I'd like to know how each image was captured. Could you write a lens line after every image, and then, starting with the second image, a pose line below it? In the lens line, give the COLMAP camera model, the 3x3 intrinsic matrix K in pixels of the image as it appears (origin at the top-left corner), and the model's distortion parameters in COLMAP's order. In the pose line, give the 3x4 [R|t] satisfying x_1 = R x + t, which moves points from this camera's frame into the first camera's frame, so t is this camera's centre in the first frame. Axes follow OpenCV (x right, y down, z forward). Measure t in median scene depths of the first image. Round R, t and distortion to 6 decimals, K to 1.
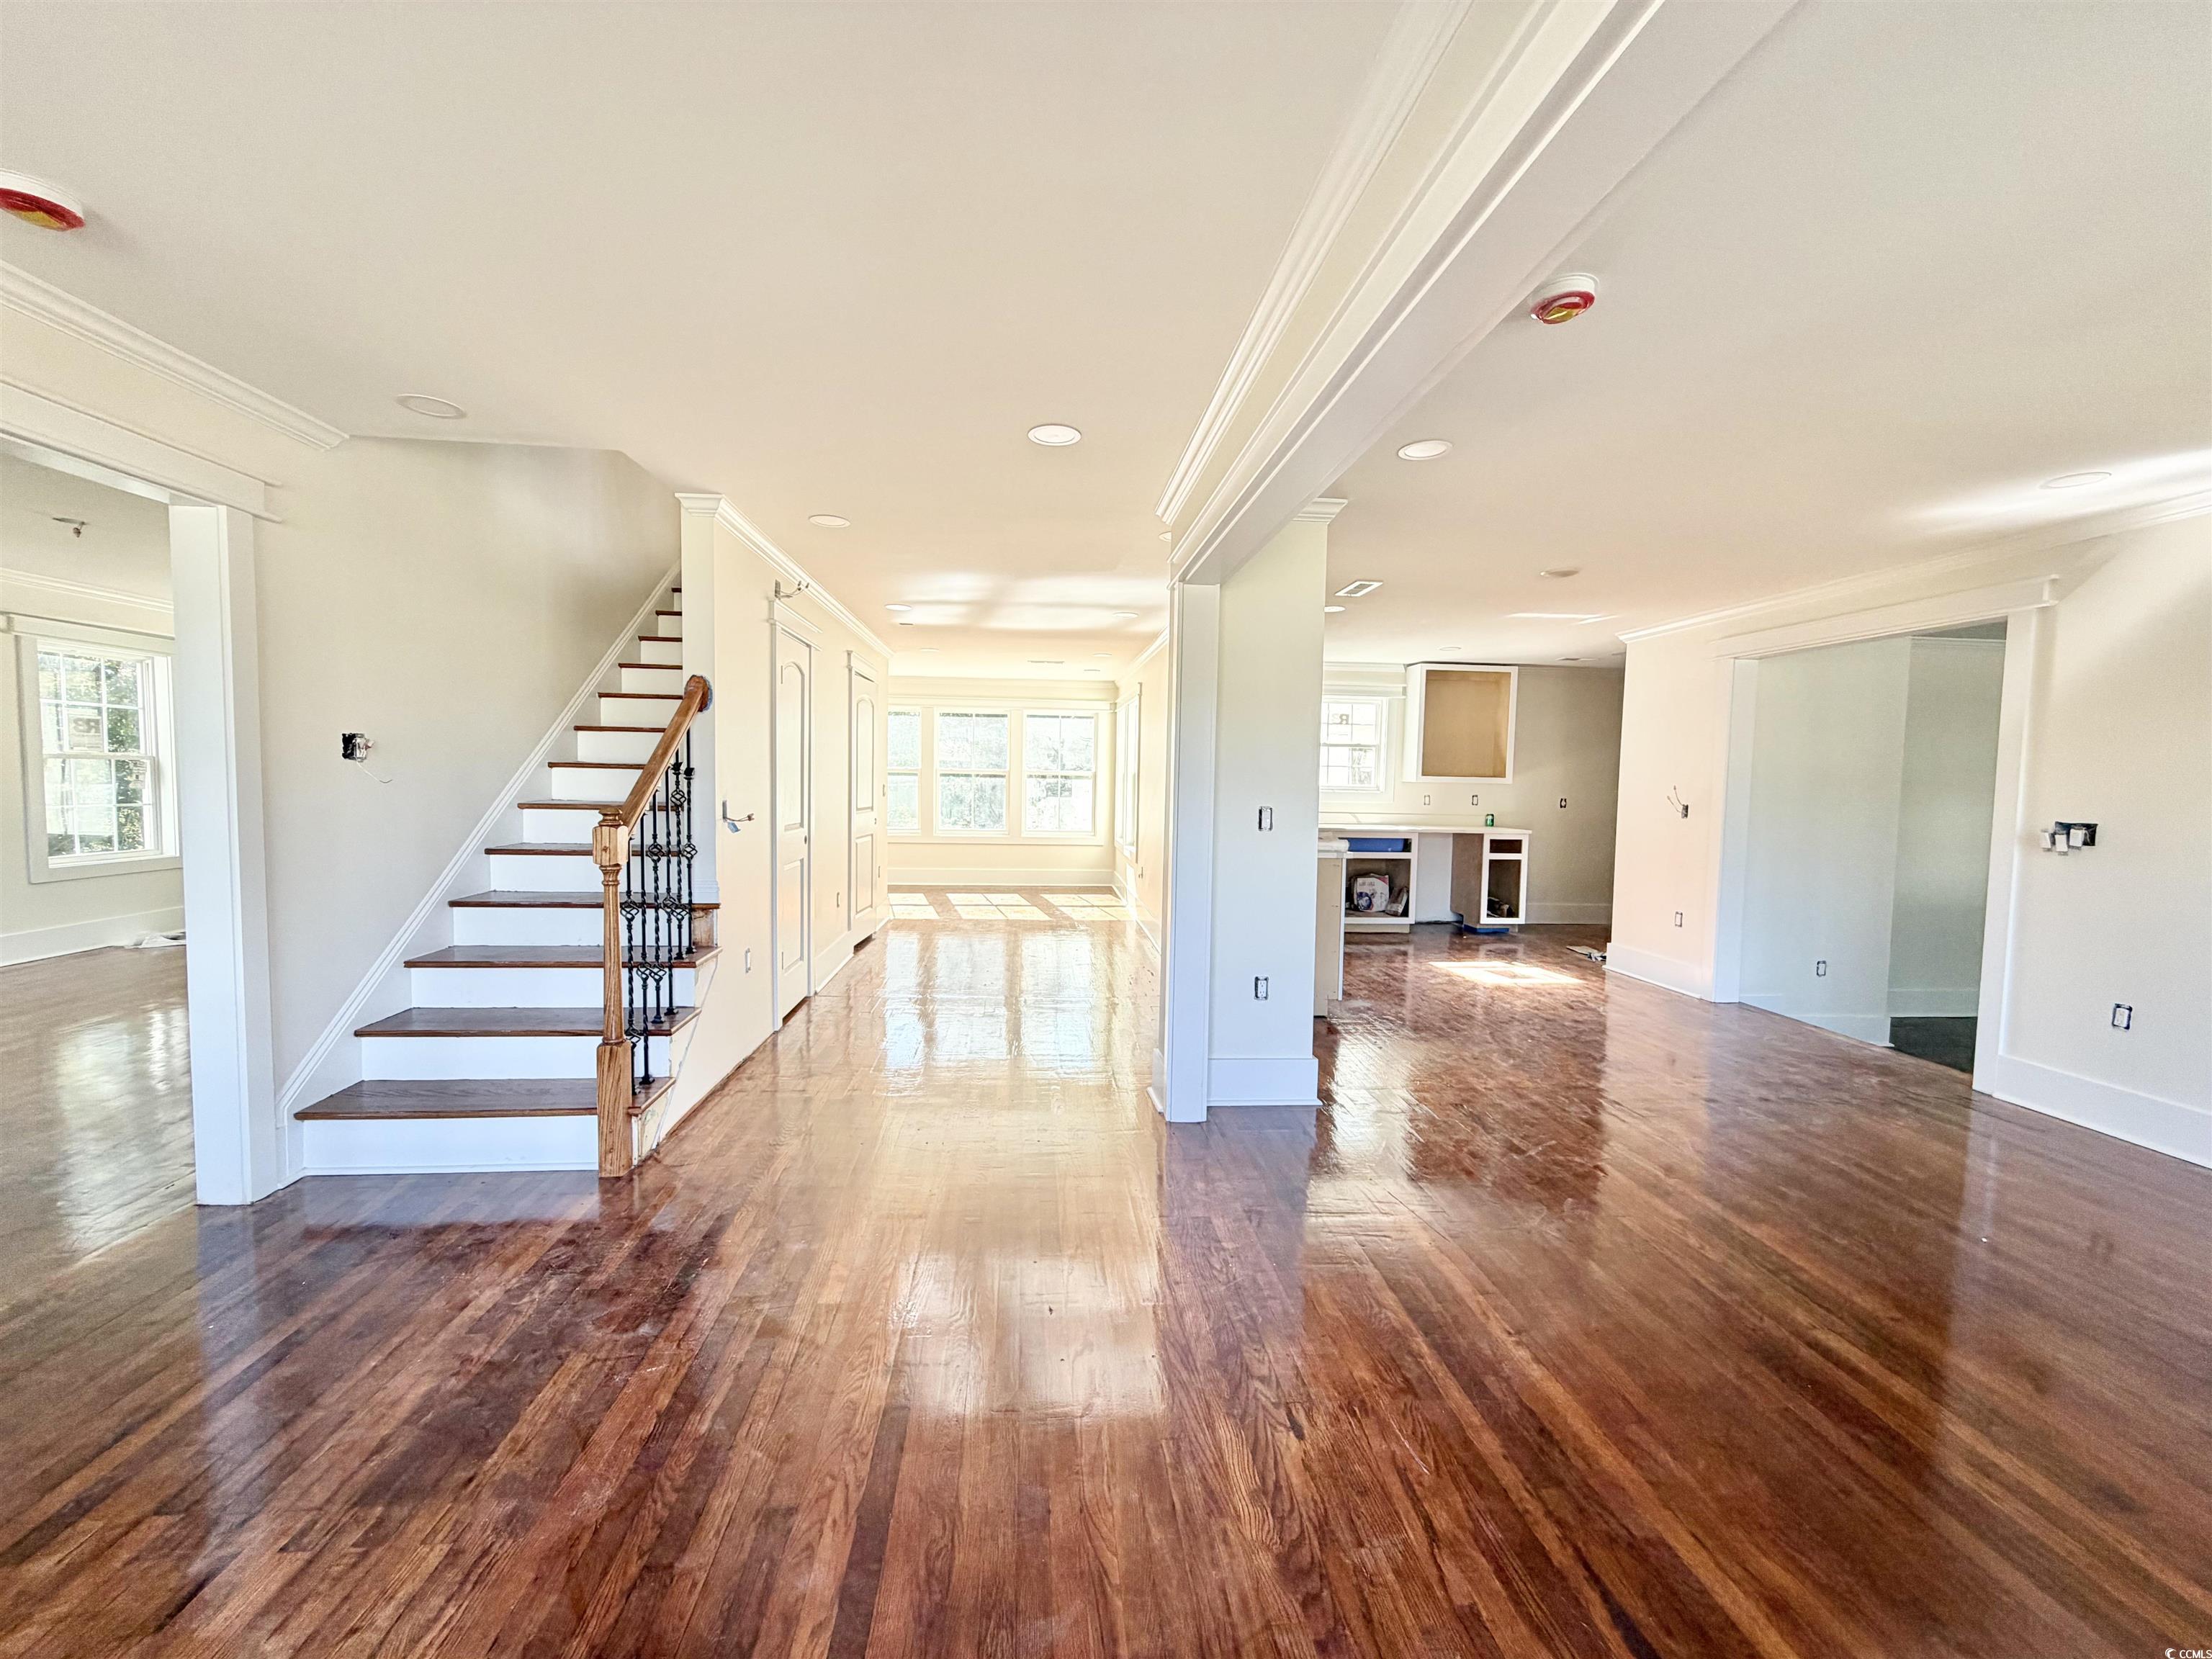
lens RADIAL K [[879.3, 0, 1101.3], [0, 879.3, 828.0], [0, 0, 1]] dist [0.003086, -0.000403]
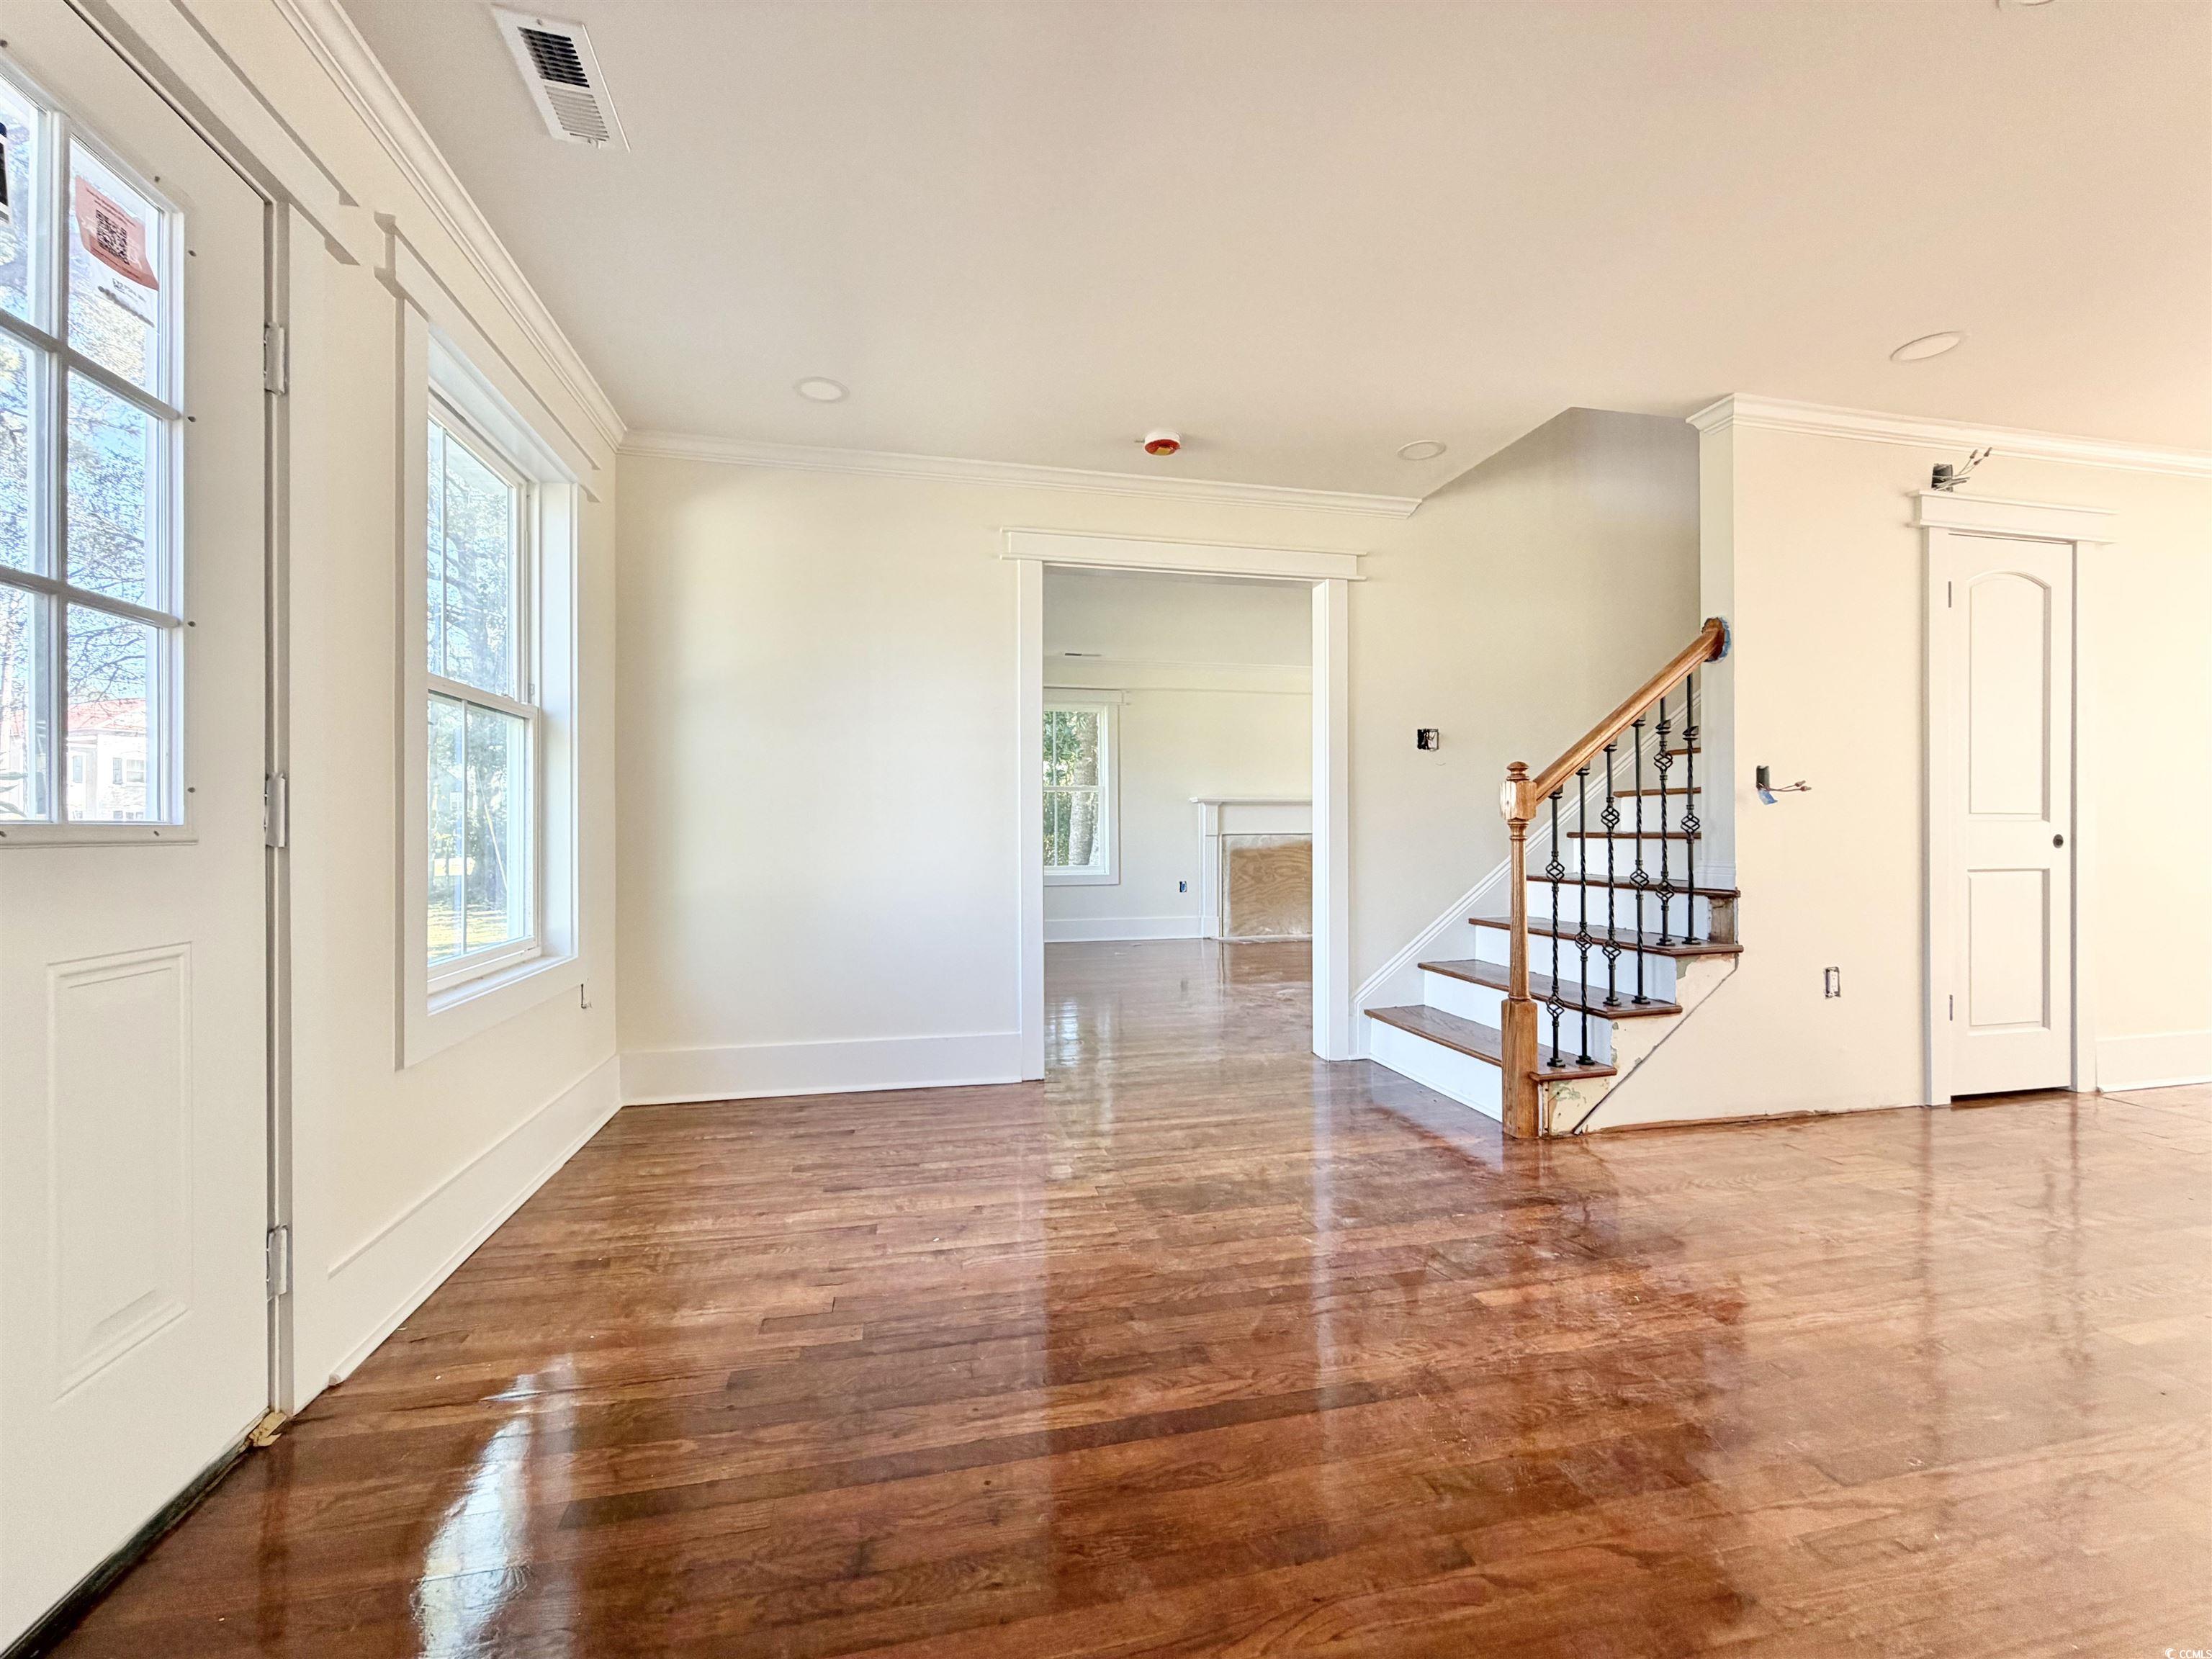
lens RADIAL K [[879.3, 0, 1092.8], [0, 879.3, 830.0], [0, 0, 1]] dist [0.003086, -0.000403]
pose [[0.132042, -0.019737, -0.991048, 0.346603], [-0.049927, 0.998400, -0.026535, 0.096500], [0.989986, 0.052984, 0.130846, 0.362268]]
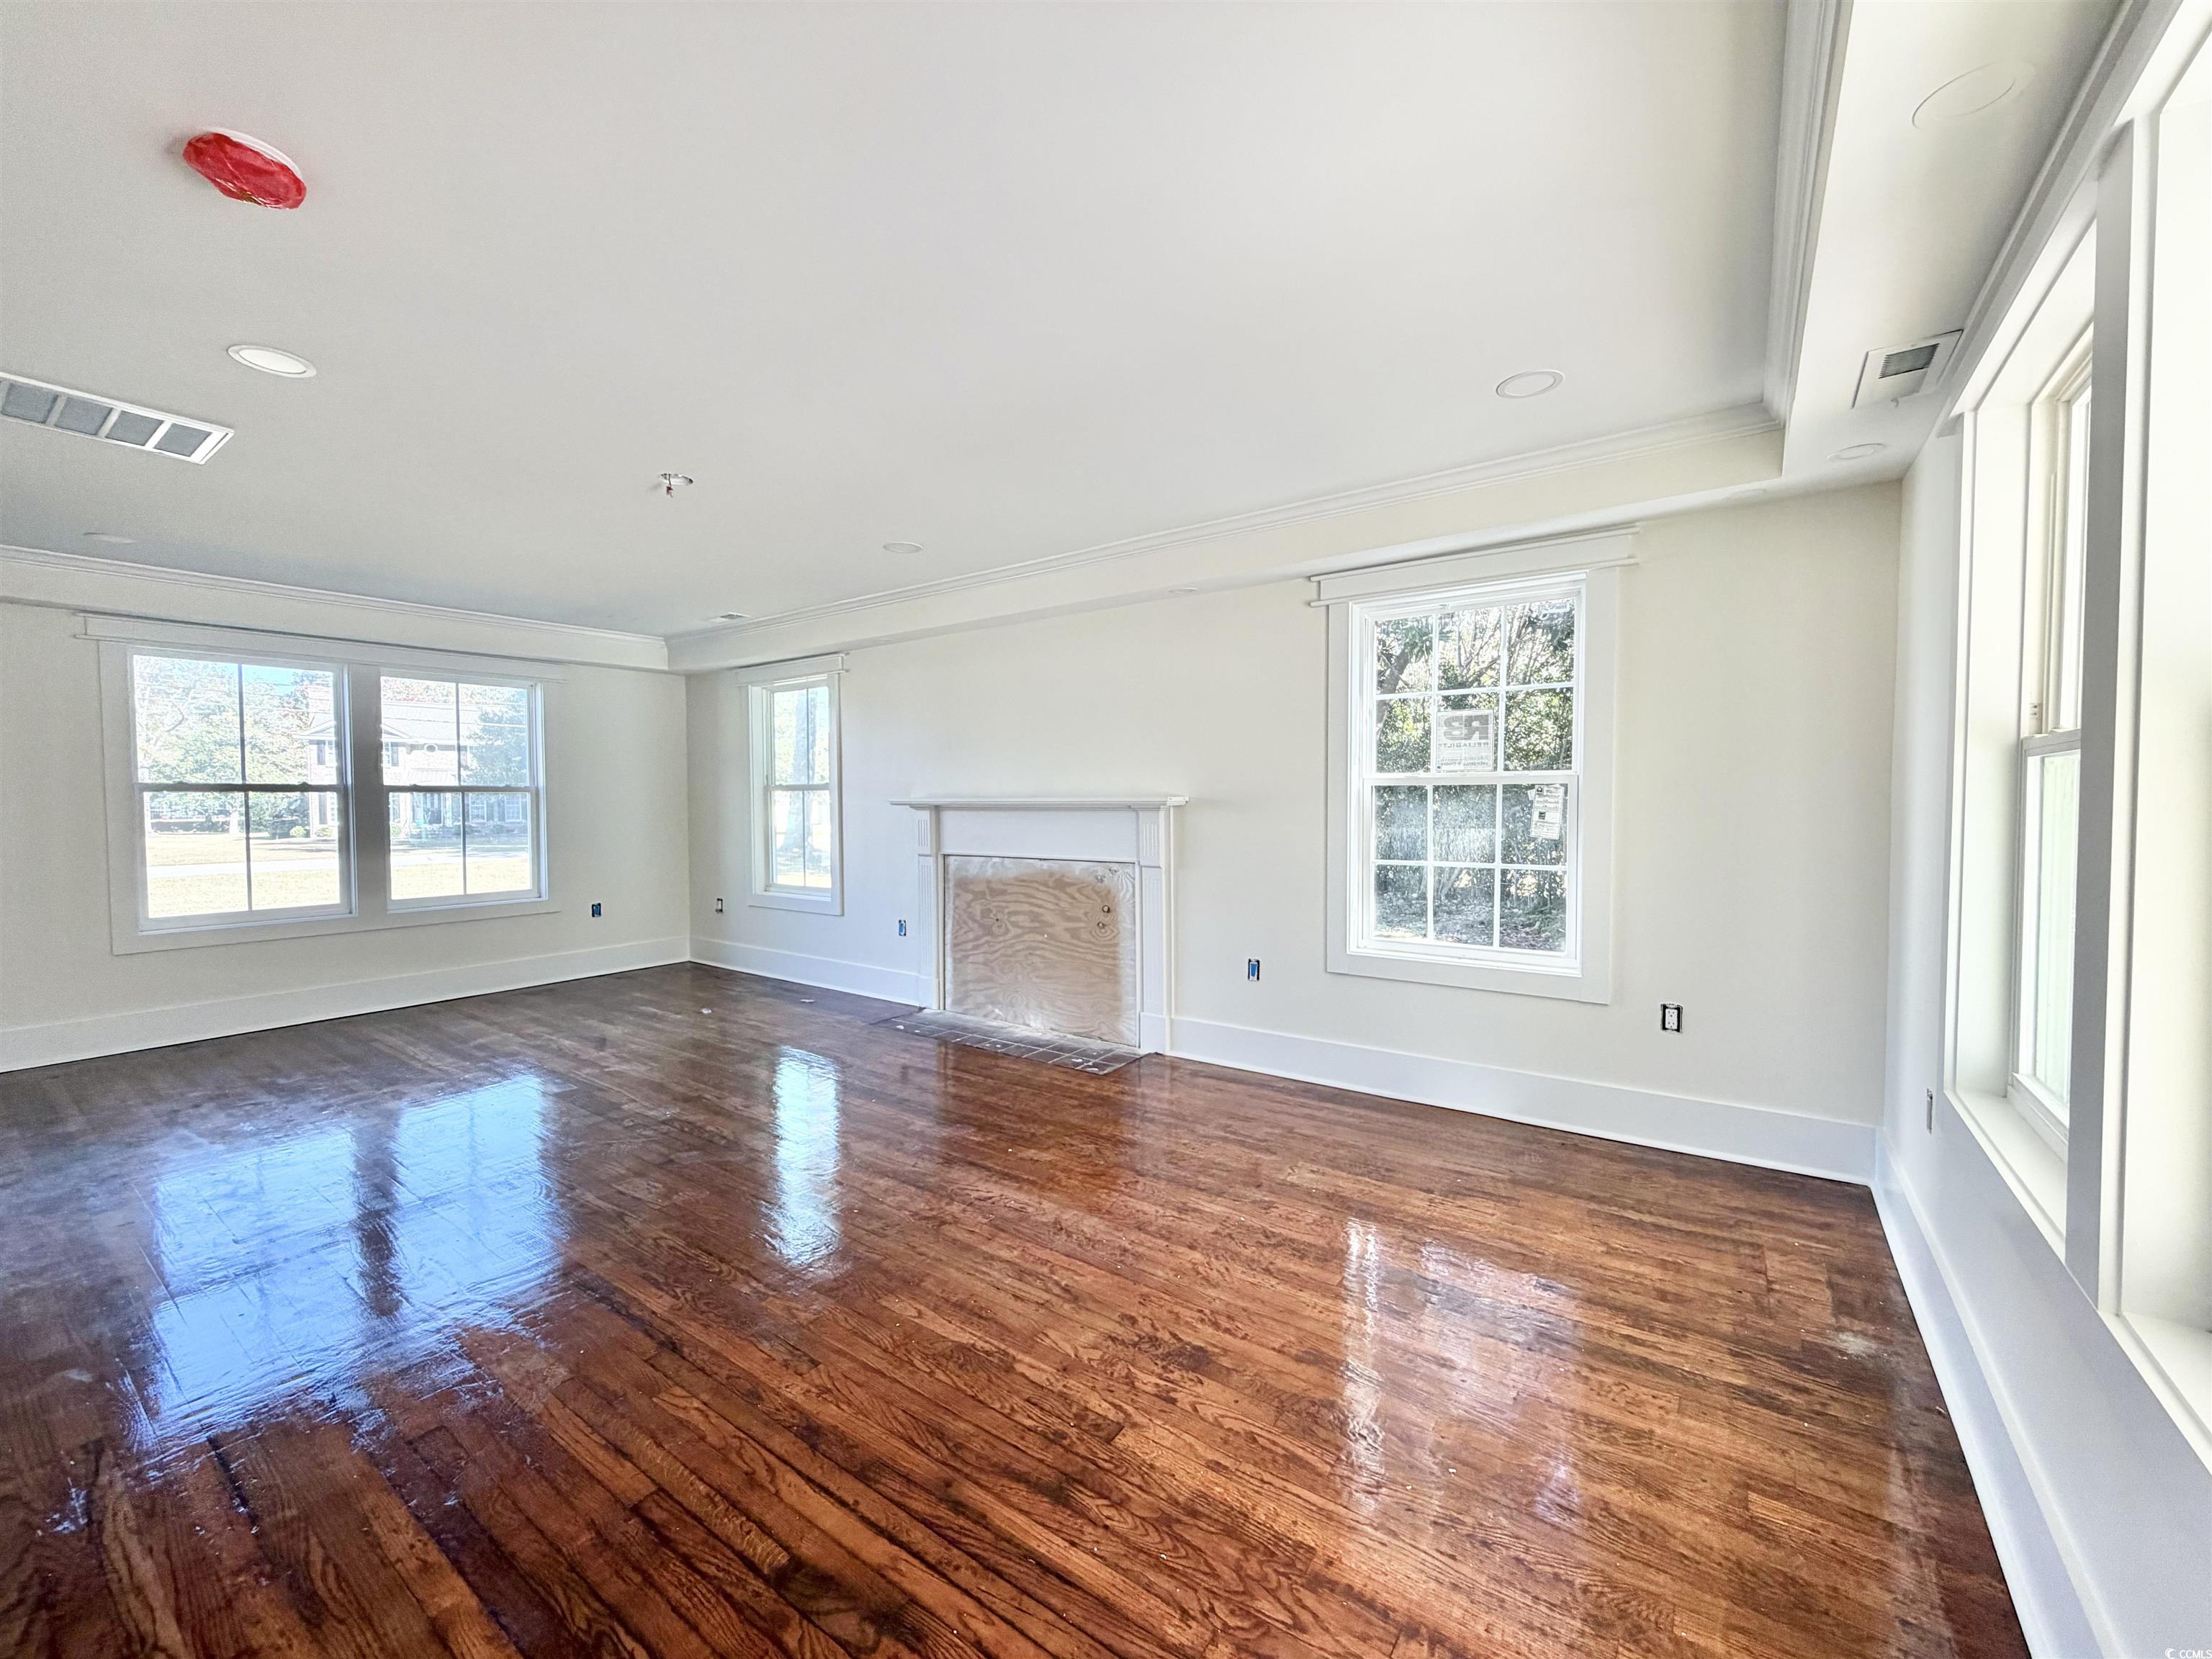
lens RADIAL K [[879.3, 0, 1098.7], [0, 879.3, 830.2], [0, 0, 1]] dist [0.003086, -0.000403]
pose [[-0.644604, 0.004893, -0.764501, -1.088456], [-0.054475, 0.997144, 0.052314, -0.131160], [0.762574, 0.075368, -0.642496, 2.408682]]
